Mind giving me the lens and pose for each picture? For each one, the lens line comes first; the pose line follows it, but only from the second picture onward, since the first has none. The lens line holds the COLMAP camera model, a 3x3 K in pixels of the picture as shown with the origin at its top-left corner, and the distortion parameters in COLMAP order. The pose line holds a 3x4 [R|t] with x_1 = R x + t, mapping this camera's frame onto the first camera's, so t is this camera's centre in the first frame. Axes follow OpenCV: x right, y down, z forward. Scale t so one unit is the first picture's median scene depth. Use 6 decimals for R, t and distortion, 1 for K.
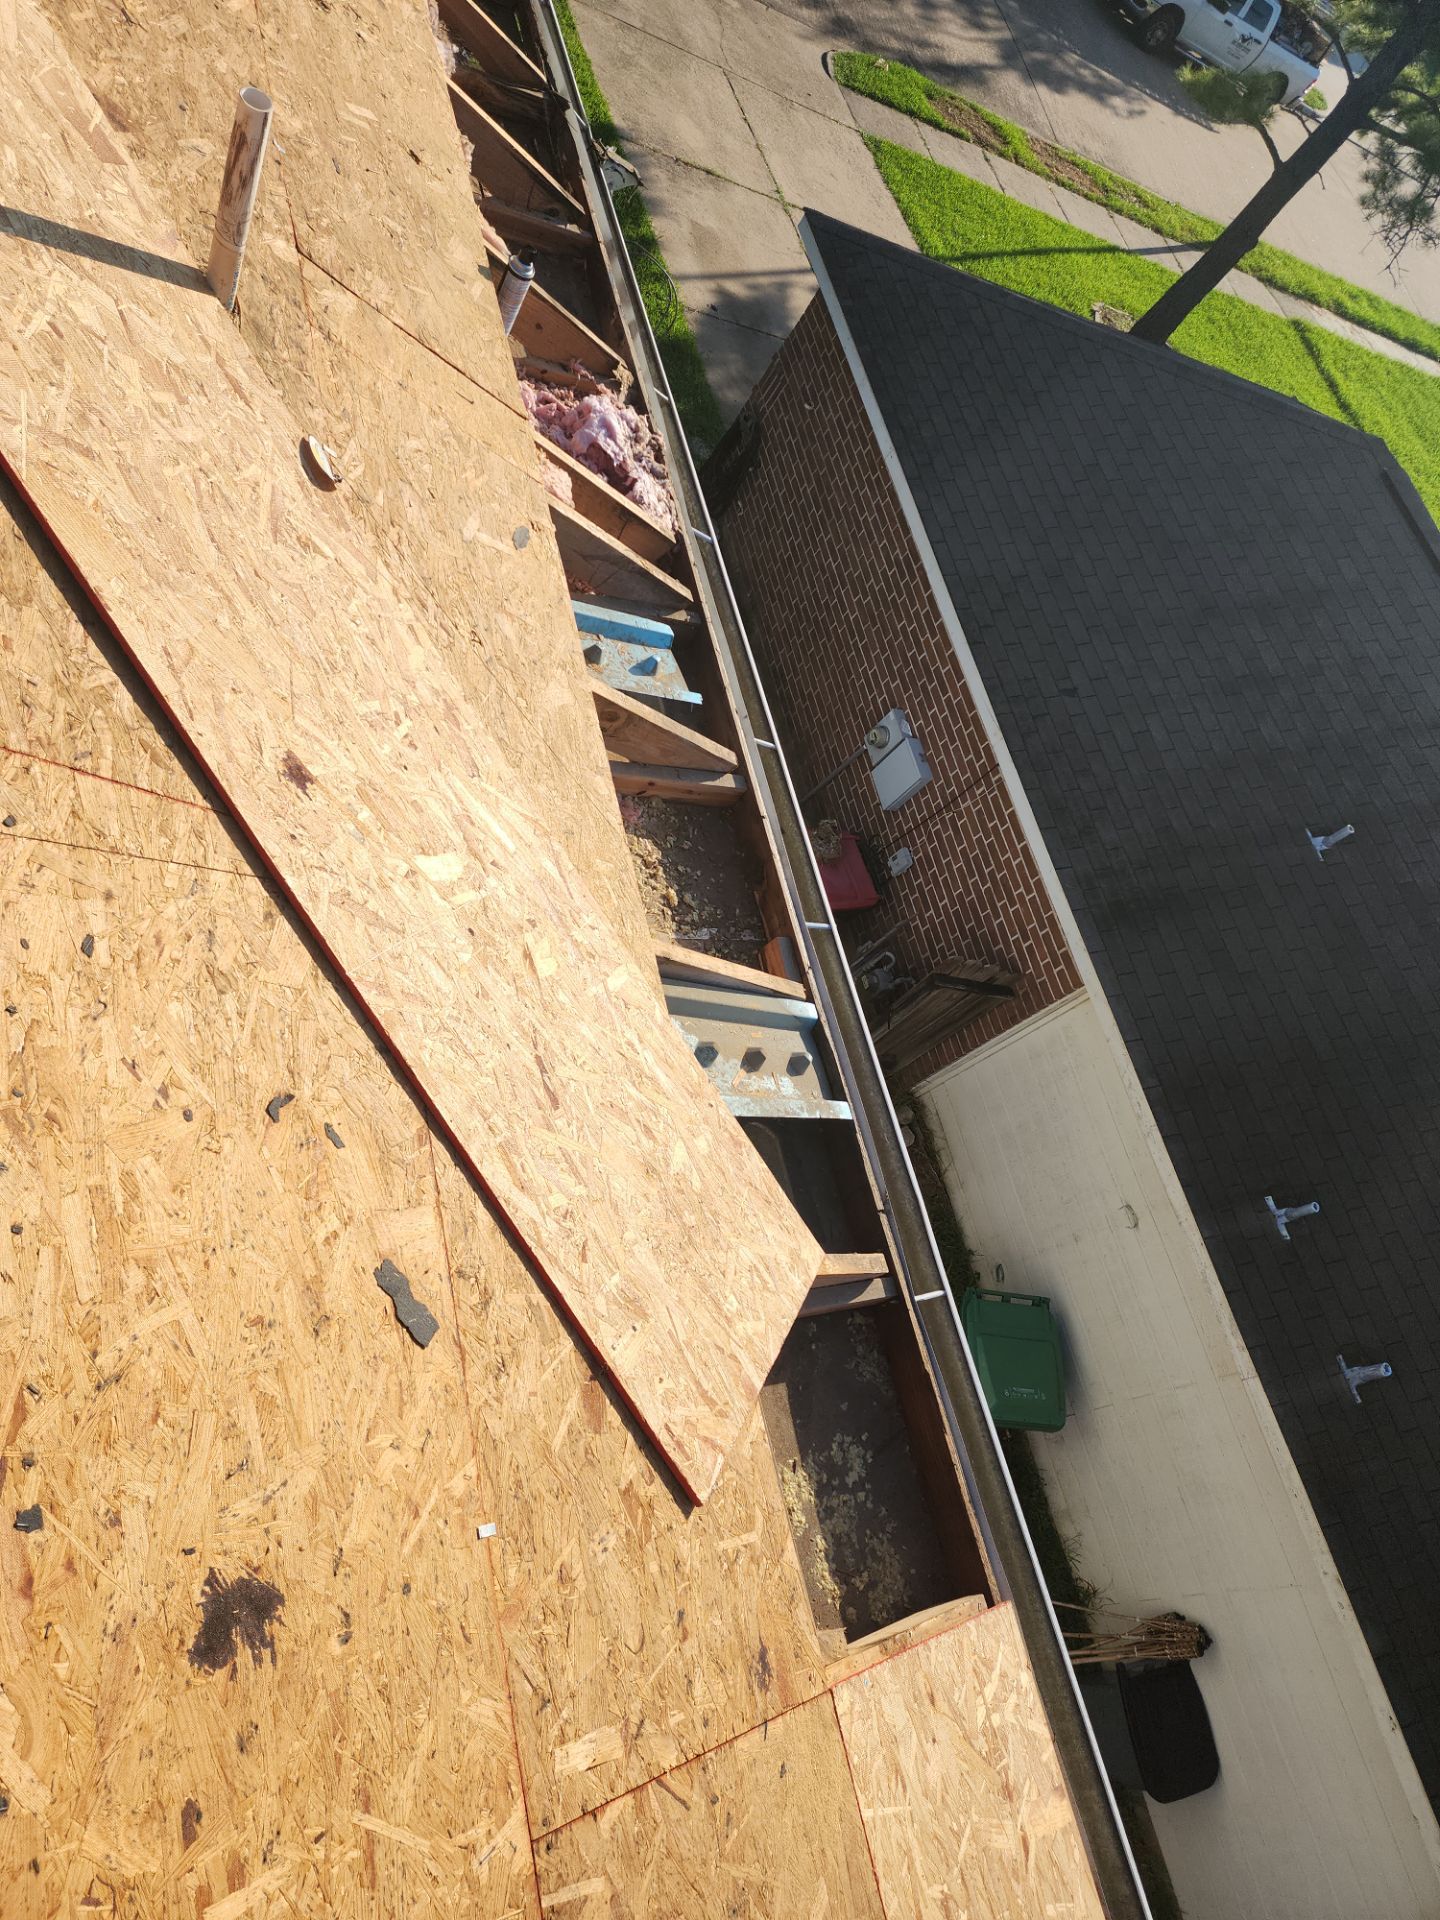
lens RADIAL K [[1272.7, 0, 634.4], [0, 1272.7, 956.4], [0, 0, 1]] dist [0.076720, -0.065024]
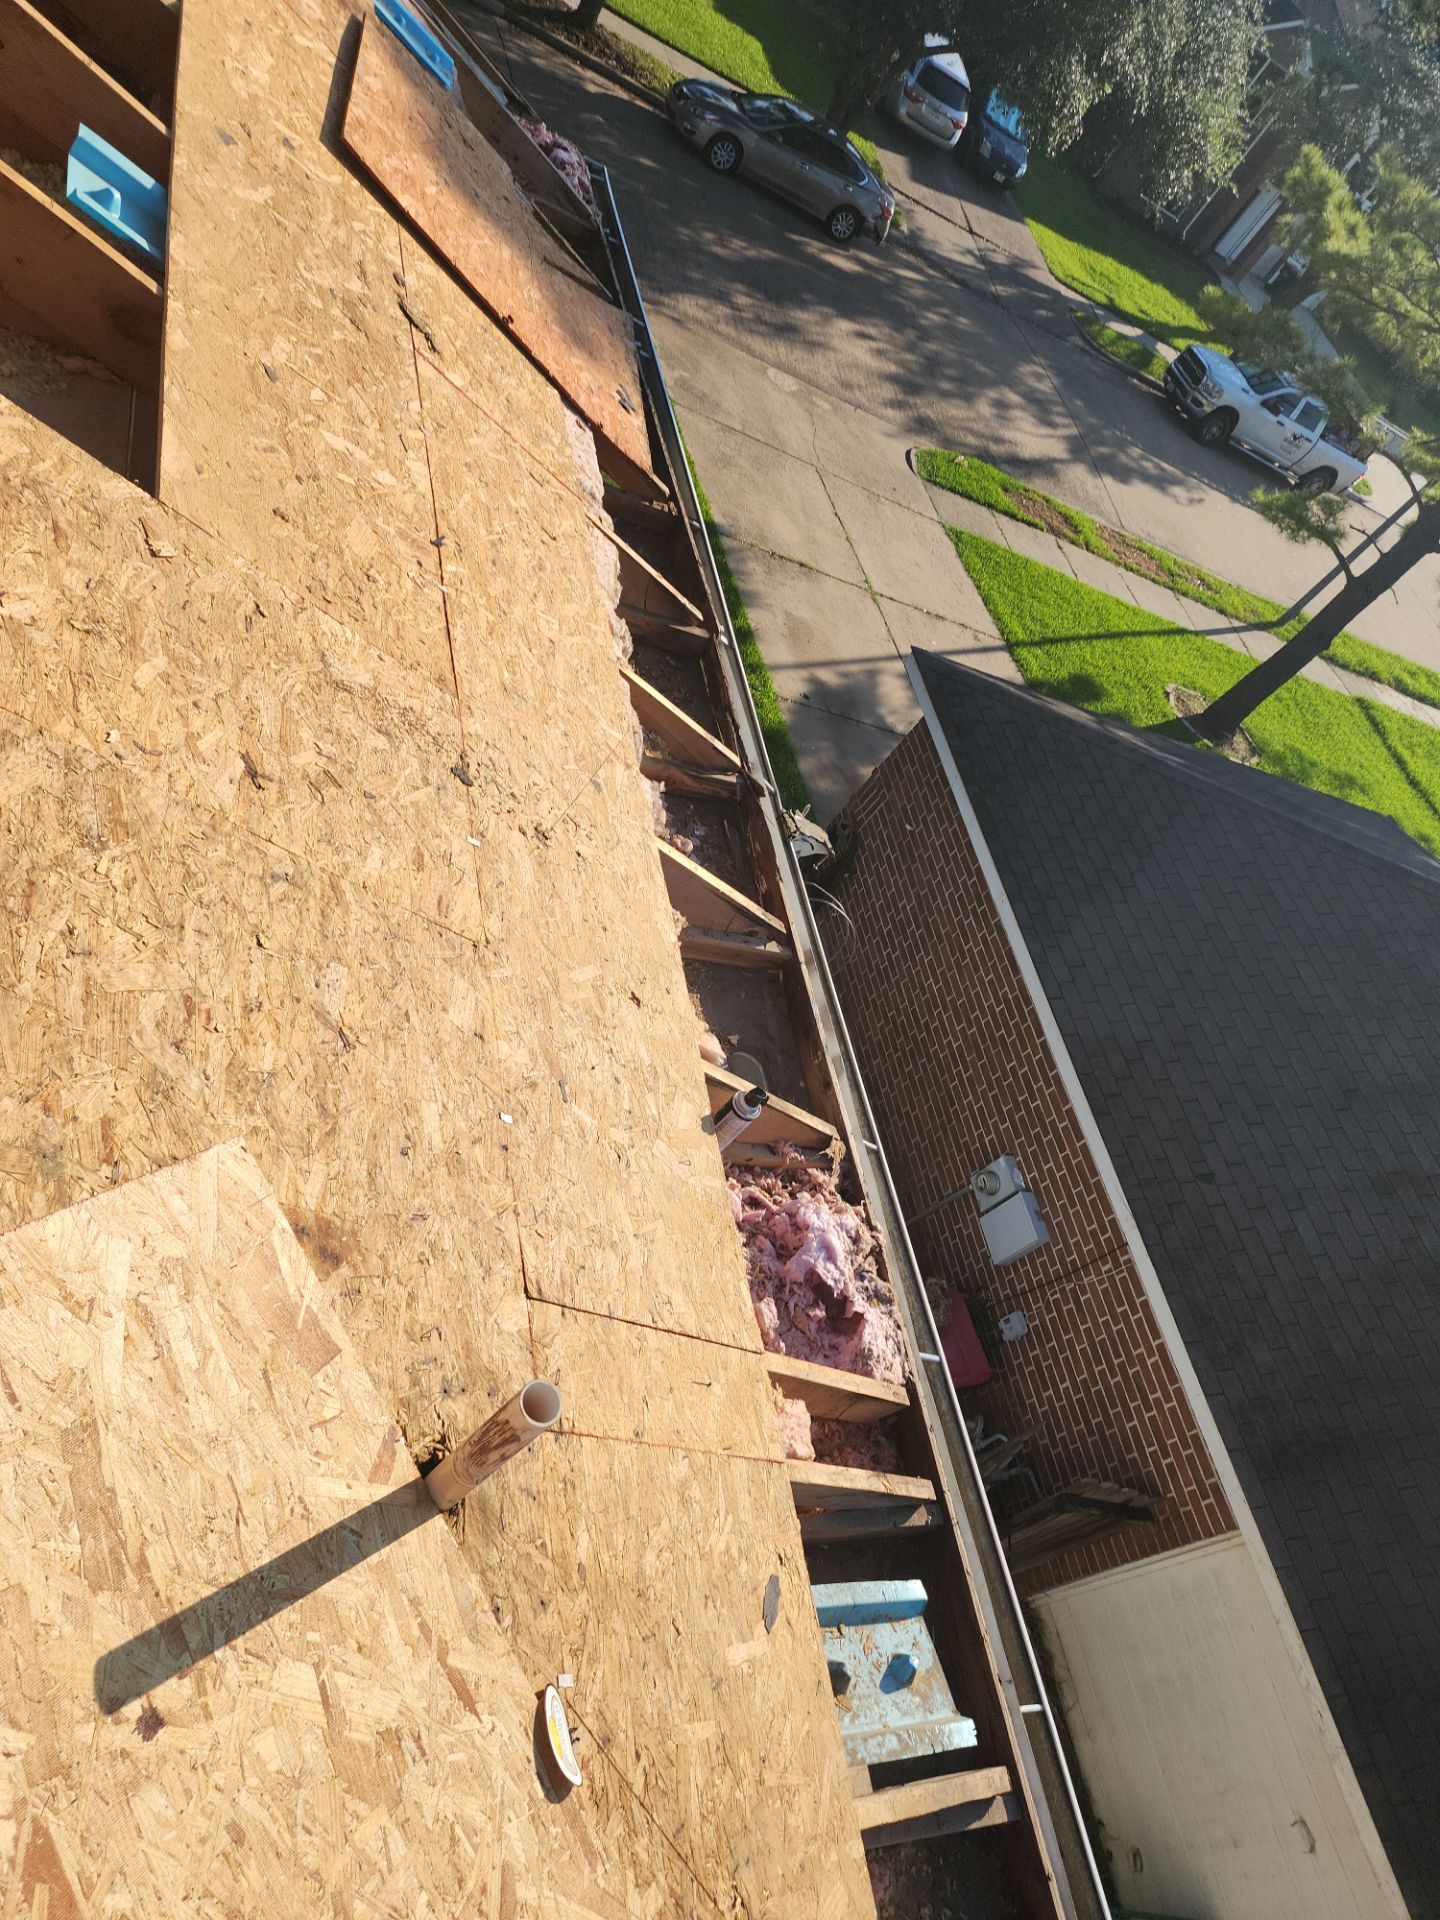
lens RADIAL K [[1302.2, 0, 676.3], [0, 1302.2, 959.4], [0, 0, 1]] dist [0.079318, -0.068391]
pose [[0.998647, 0.052003, -0.000793, -0.042624], [-0.051205, 0.980429, -0.190097, -0.142268], [-0.009108, 0.189880, 0.981765, 0.041590]]
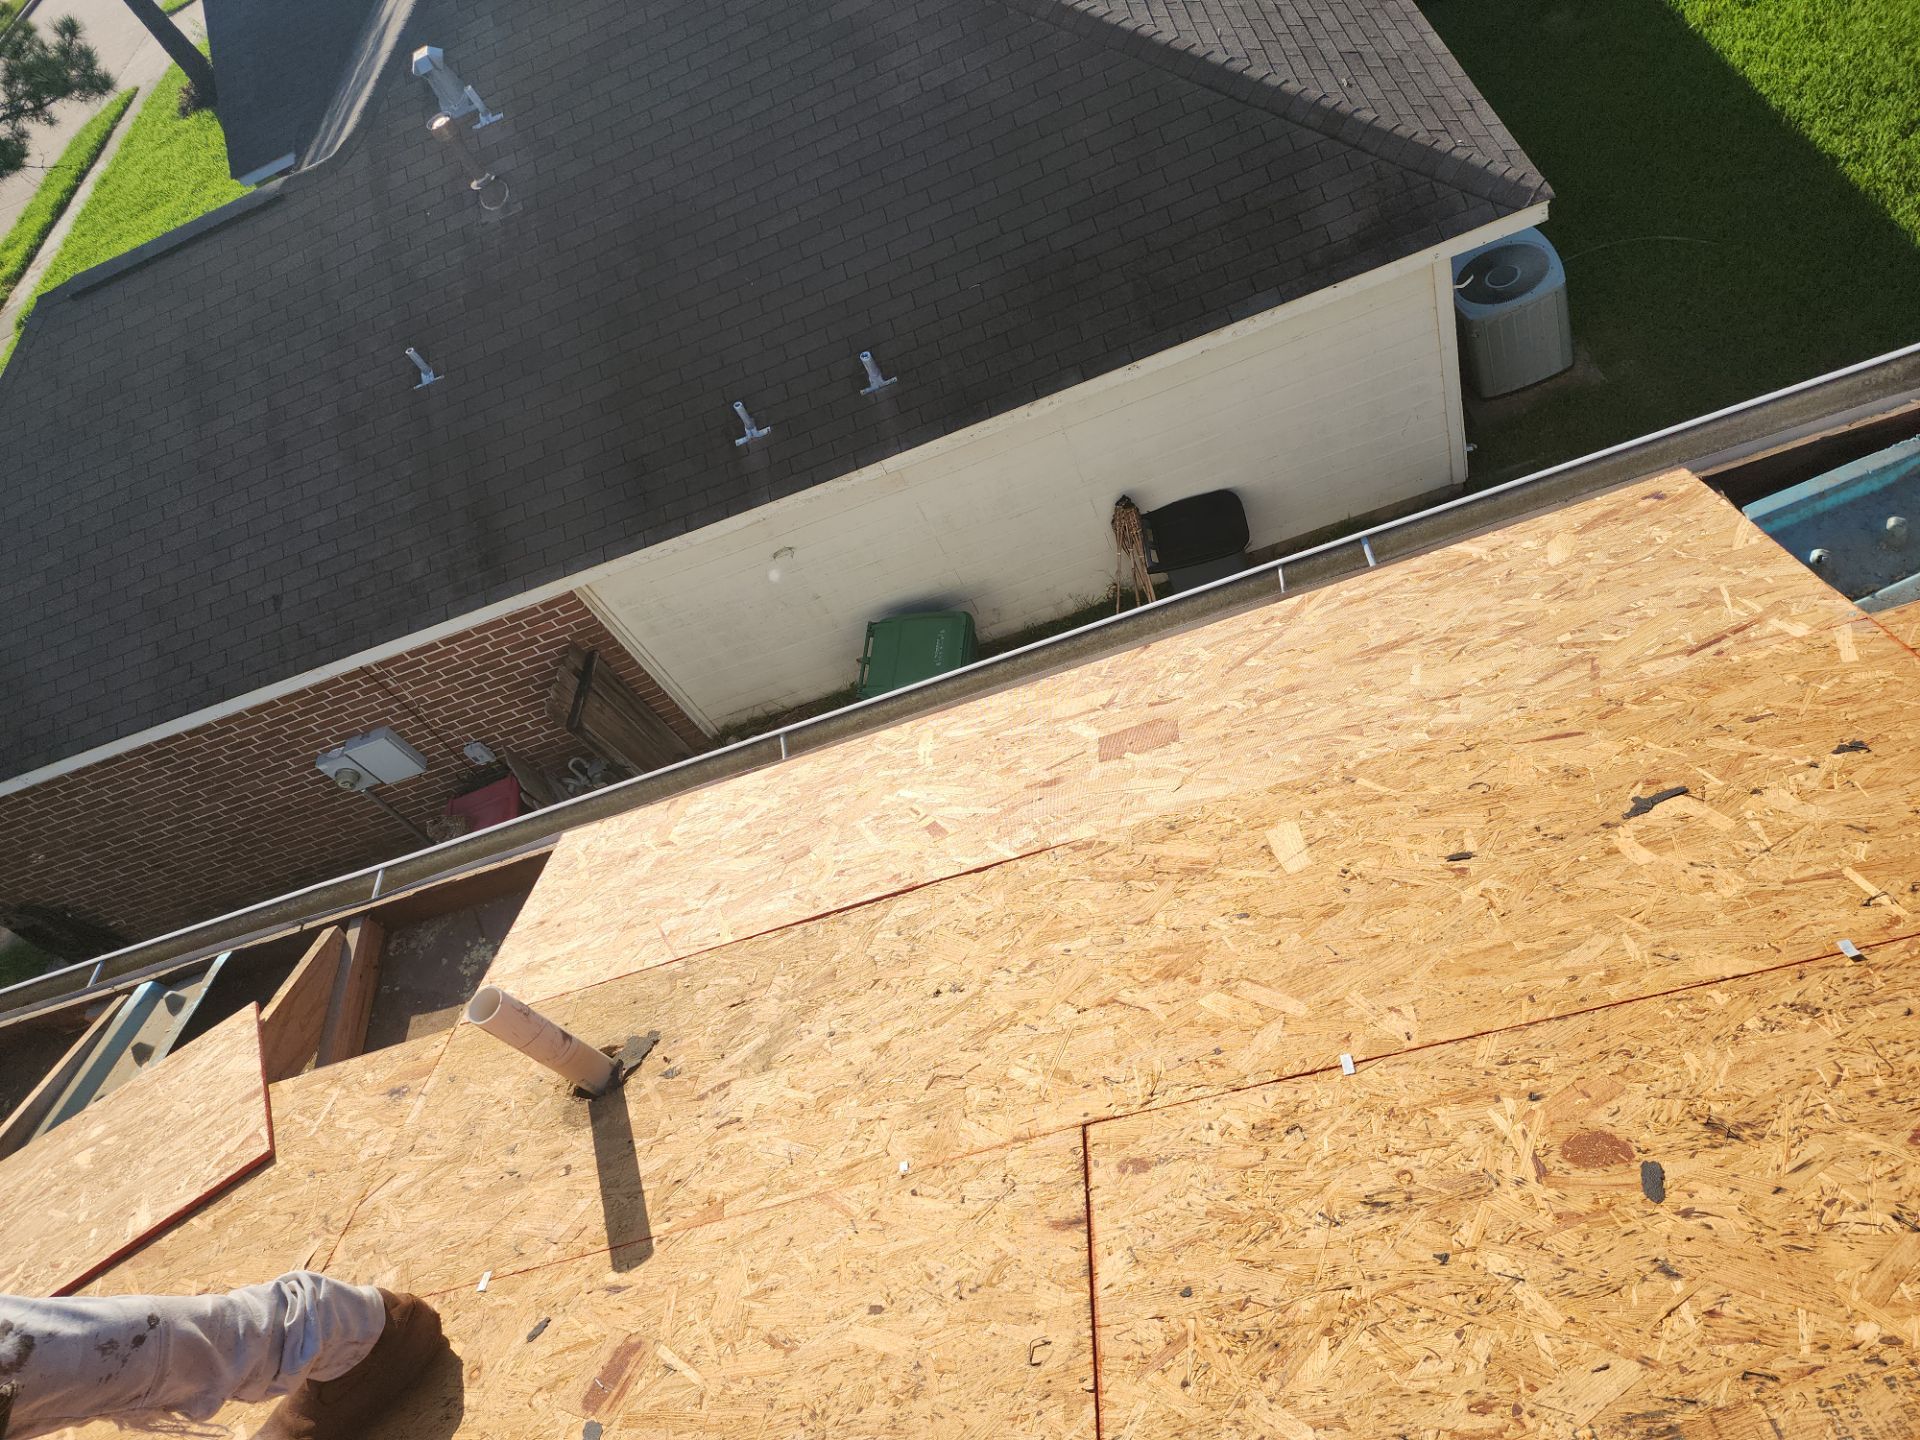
lens RADIAL K [[1332.3, 0, 1120.6], [0, 1332.3, 713.8], [0, 0, 1]] dist [0.138687, -0.091542]
pose [[-0.049030, -0.989146, 0.138514, 0.065948], [0.991325, -0.031261, 0.127663, 0.291194], [-0.121947, 0.143571, 0.982098, -0.124437]]
